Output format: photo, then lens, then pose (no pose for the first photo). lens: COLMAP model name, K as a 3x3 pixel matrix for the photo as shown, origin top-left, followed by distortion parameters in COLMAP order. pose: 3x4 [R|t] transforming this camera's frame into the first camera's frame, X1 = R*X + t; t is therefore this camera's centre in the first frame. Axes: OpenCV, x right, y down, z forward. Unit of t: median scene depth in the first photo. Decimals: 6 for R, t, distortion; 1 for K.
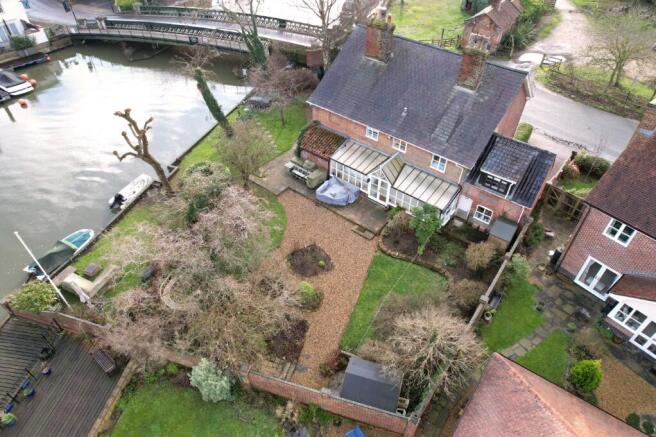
lens RADIAL K [[418.4, 0, 330.9], [0, 418.4, 217.7], [0, 0, 1]] dist [-0.076065, 0.071366]
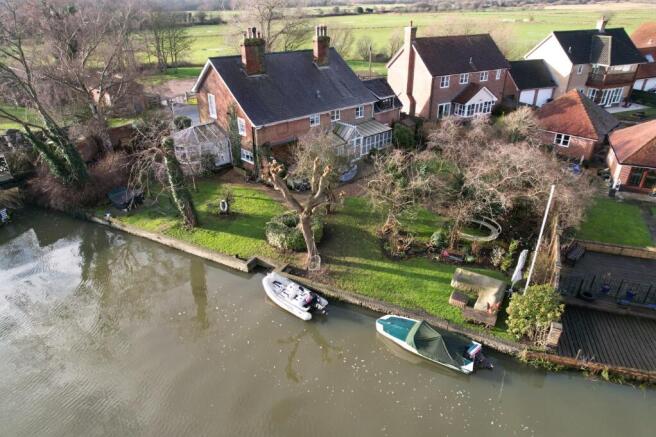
lens RADIAL K [[418.4, 0, 330.9], [0, 418.4, 217.7], [0, 0, 1]] dist [-0.076065, 0.071366]
pose [[0.132405, -0.463404, 0.876199, -1.102558], [0.672613, 0.691308, 0.263979, -0.312588], [-0.728053, 0.554391, 0.403225, 0.703392]]
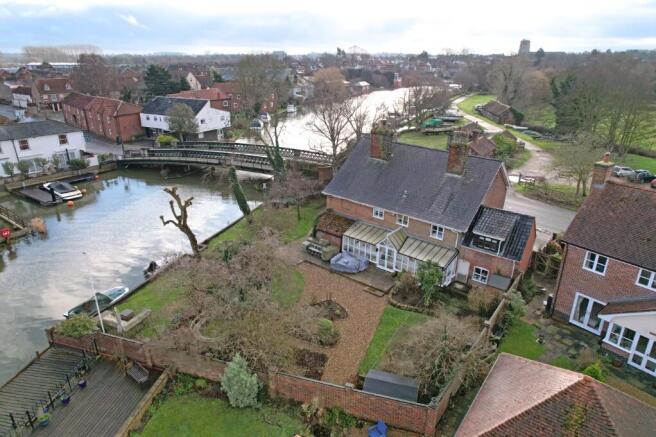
lens RADIAL K [[418.4, 0, 330.9], [0, 418.4, 217.7], [0, 0, 1]] dist [-0.076065, 0.071366]
pose [[0.999978, 0.006219, 0.002107, -0.040116], [-0.005056, 0.933956, -0.357351, 0.246984], [-0.004190, 0.357333, 0.933968, -0.100356]]
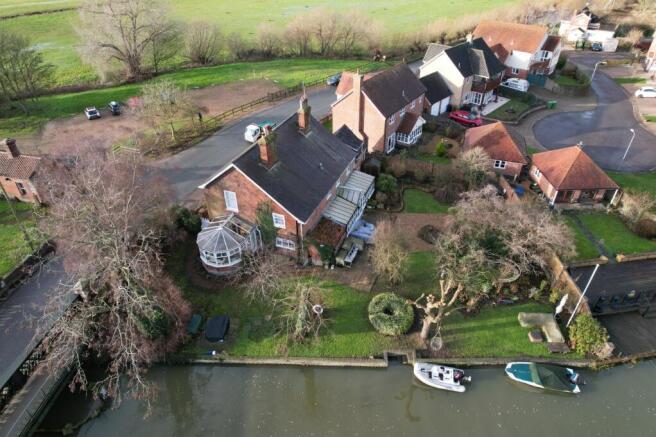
lens RADIAL K [[418.4, 0, 330.9], [0, 418.4, 217.7], [0, 0, 1]] dist [-0.076065, 0.071366]
pose [[-0.312856, -0.545675, 0.777406, -1.008549], [0.646467, 0.477310, 0.595194, -0.994385], [-0.695846, 0.688777, 0.203432, 0.846577]]
